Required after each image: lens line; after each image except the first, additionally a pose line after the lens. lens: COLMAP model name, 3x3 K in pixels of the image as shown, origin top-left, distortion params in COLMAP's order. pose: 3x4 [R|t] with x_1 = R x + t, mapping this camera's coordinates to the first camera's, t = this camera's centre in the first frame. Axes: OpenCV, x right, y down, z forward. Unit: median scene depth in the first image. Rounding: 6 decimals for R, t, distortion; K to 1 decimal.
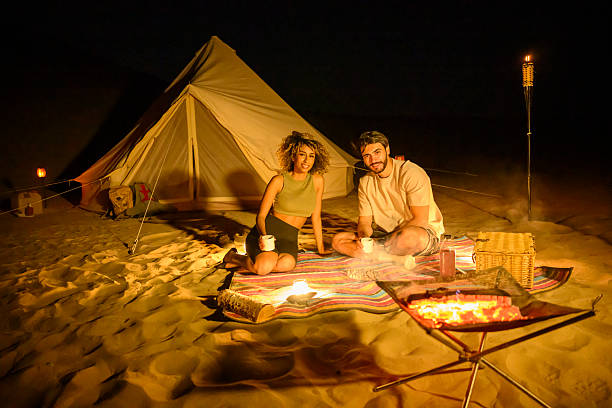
lens RADIAL K [[428.7, 0, 306.0], [0, 428.7, 204.0], [0, 0, 1]] dist [-0.149515, 0.120207]
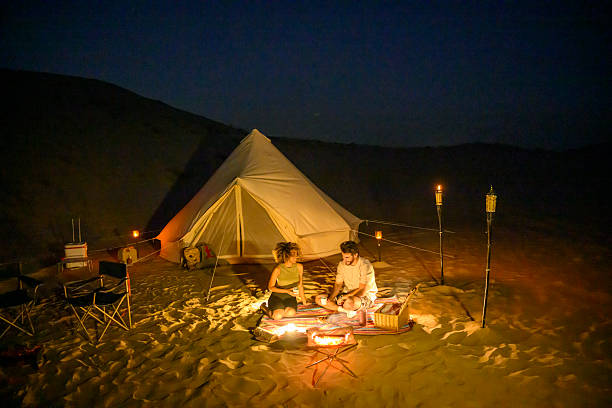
lens RADIAL K [[428.7, 0, 306.0], [0, 428.7, 204.0], [0, 0, 1]] dist [-0.149515, 0.120207]
pose [[0.995117, -0.000300, -0.098702, 0.201816], [-0.003841, 0.999120, -0.041757, -0.248858], [0.098628, 0.041932, 0.994241, -0.854075]]
